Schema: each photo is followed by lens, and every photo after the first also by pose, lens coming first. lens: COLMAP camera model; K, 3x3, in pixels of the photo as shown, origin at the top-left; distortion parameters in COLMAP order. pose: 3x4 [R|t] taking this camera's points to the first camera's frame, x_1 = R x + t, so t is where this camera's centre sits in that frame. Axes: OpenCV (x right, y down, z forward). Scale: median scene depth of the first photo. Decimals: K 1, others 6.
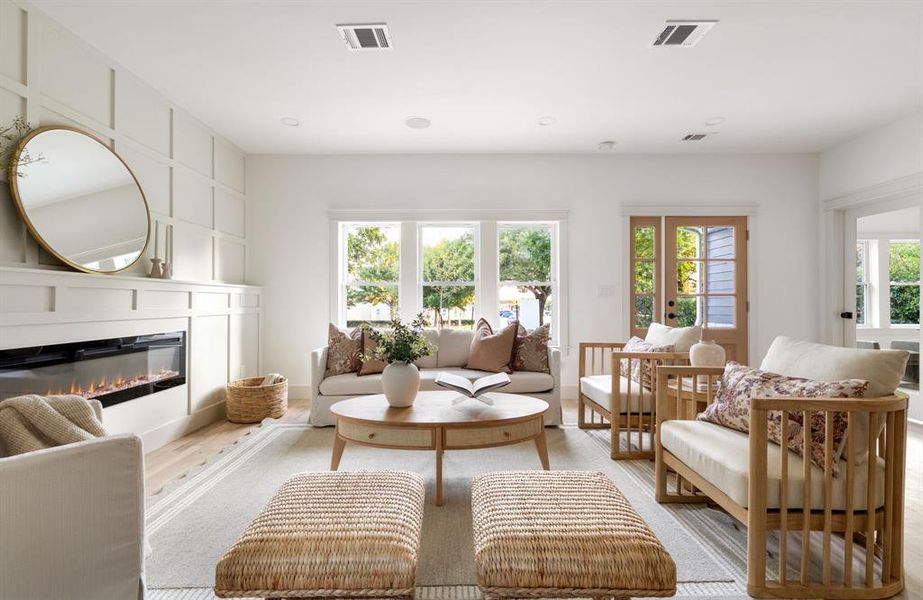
lens RADIAL K [[401.5, 0, 455.3], [0, 401.5, 302.9], [0, 0, 1]] dist [0.003815, -0.000166]
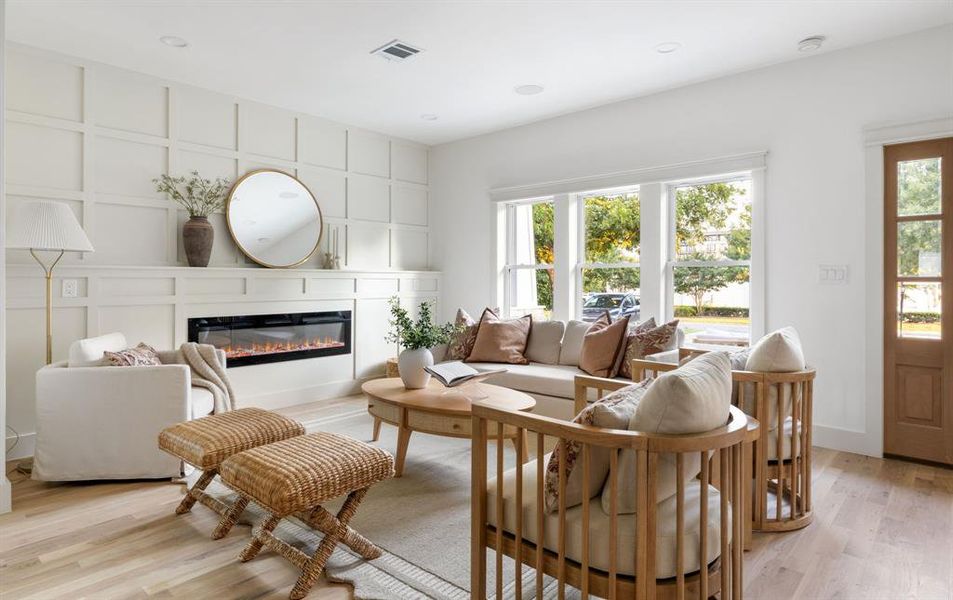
lens RADIAL K [[542.0, 0, 483.3], [0, 542.0, 282.3], [0, 0, 1]] dist [-0.006769, -0.001344]
pose [[0.748672, 0.004646, -0.662924, 0.751238], [-0.003522, 0.999989, 0.003032, -0.023792], [0.662931, 0.000065, 0.748681, 0.030047]]
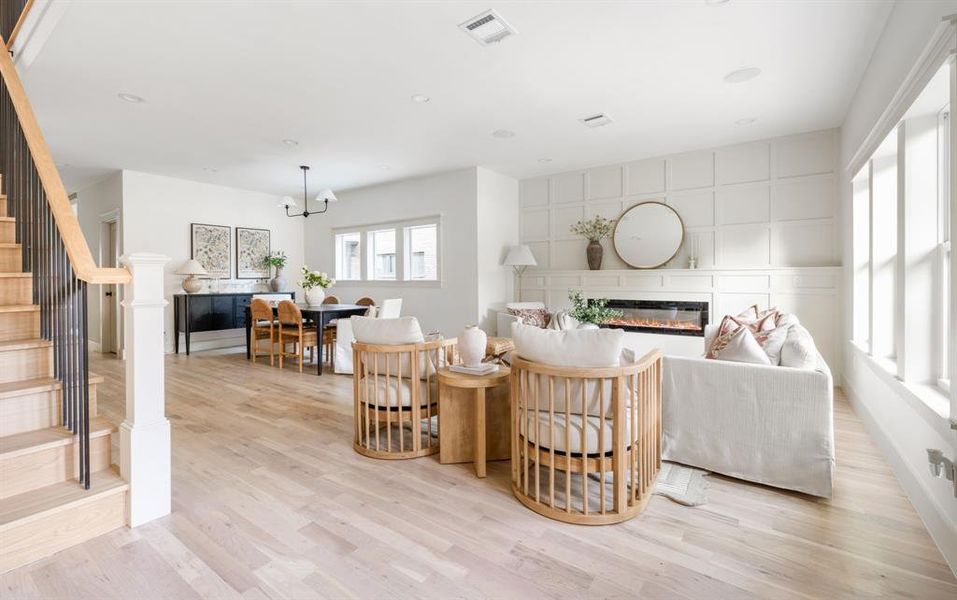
lens RADIAL K [[423.1, 0, 461.3], [0, 423.1, 278.9], [0, 0, 1]] dist [-0.000882, -0.000036]
pose [[-0.601065, 0.007326, -0.799167, 1.174483], [0.003980, 0.999973, 0.006174, -0.030678], [0.799191, 0.000530, -0.601078, 1.247688]]
